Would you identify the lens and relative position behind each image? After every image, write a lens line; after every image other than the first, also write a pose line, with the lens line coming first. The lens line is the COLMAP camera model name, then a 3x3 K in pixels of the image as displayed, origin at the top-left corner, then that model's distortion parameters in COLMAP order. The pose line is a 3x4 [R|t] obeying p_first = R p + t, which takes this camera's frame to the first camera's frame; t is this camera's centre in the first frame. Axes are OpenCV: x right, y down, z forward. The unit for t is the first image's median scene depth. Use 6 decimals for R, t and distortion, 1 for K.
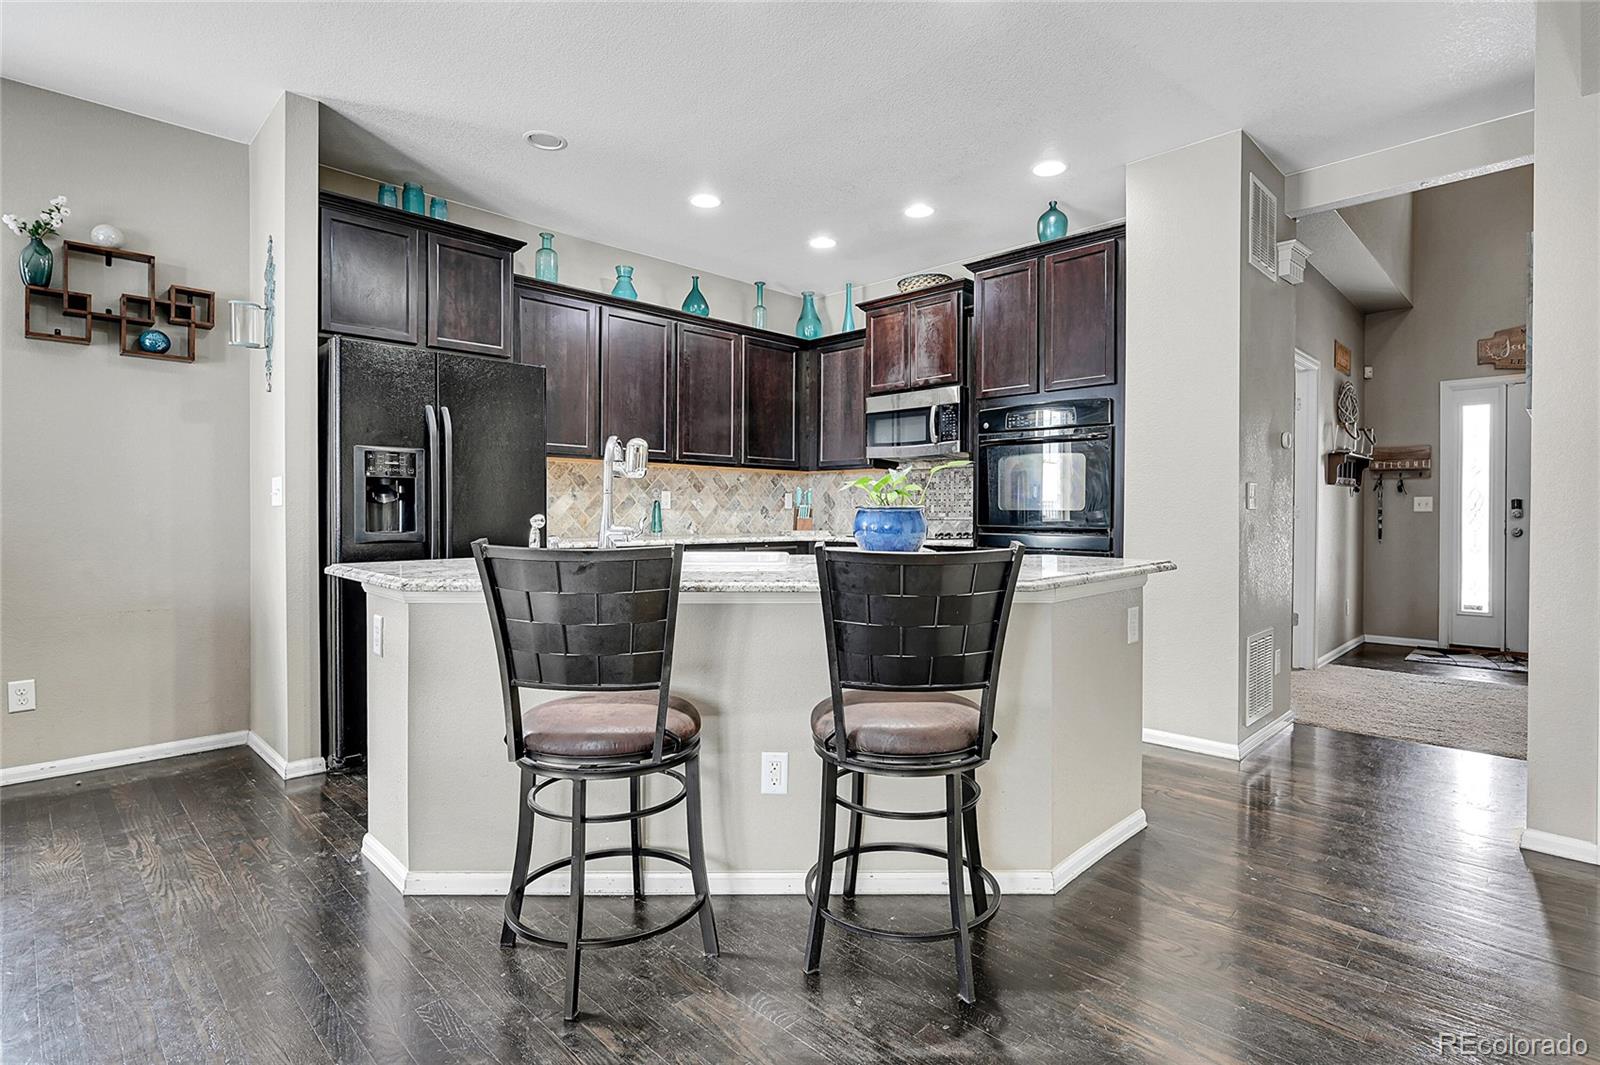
lens RADIAL K [[766.7, 0, 791.8], [0, 766.7, 514.0], [0, 0, 1]] dist [-0.000084, -0.000071]
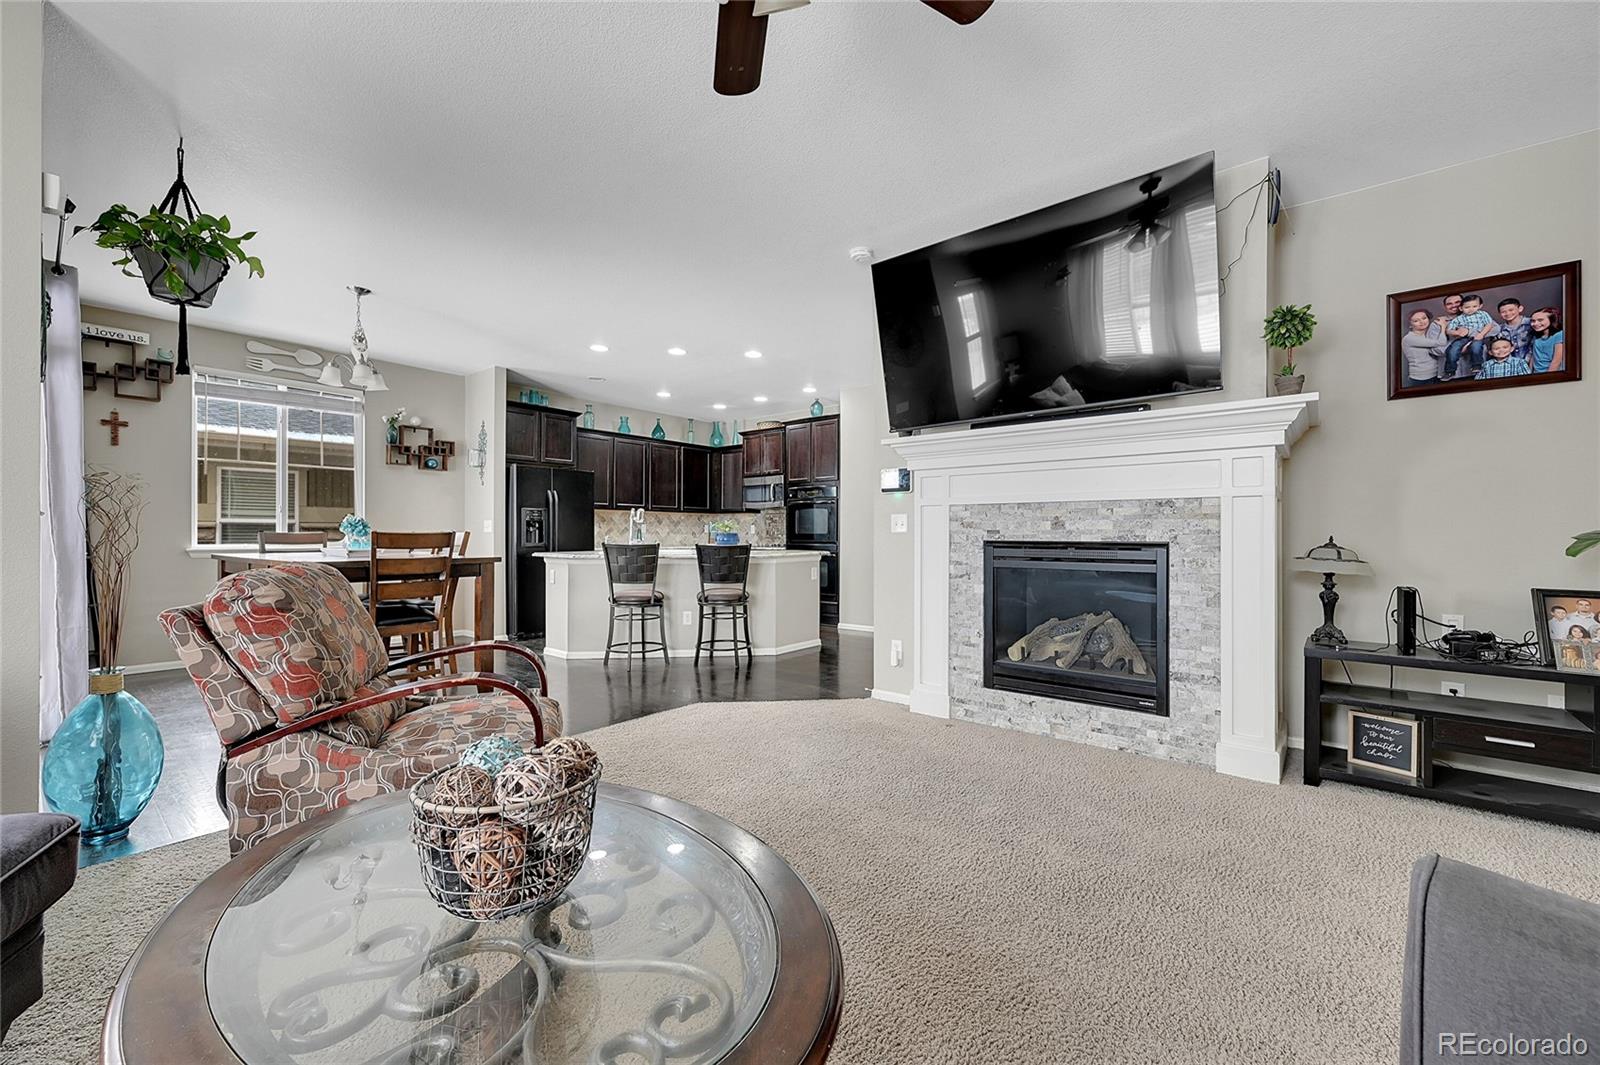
lens RADIAL K [[604.8, 0, 780.7], [0, 604.8, 534.1], [0, 0, 1]] dist [0.000344, 0.000020]
pose [[0.996386, -0.000267, 0.084945, 0.094597], [0.000575, 0.999993, -0.003604, 0.003585], [-0.084943, 0.003640, 0.996379, -0.963271]]
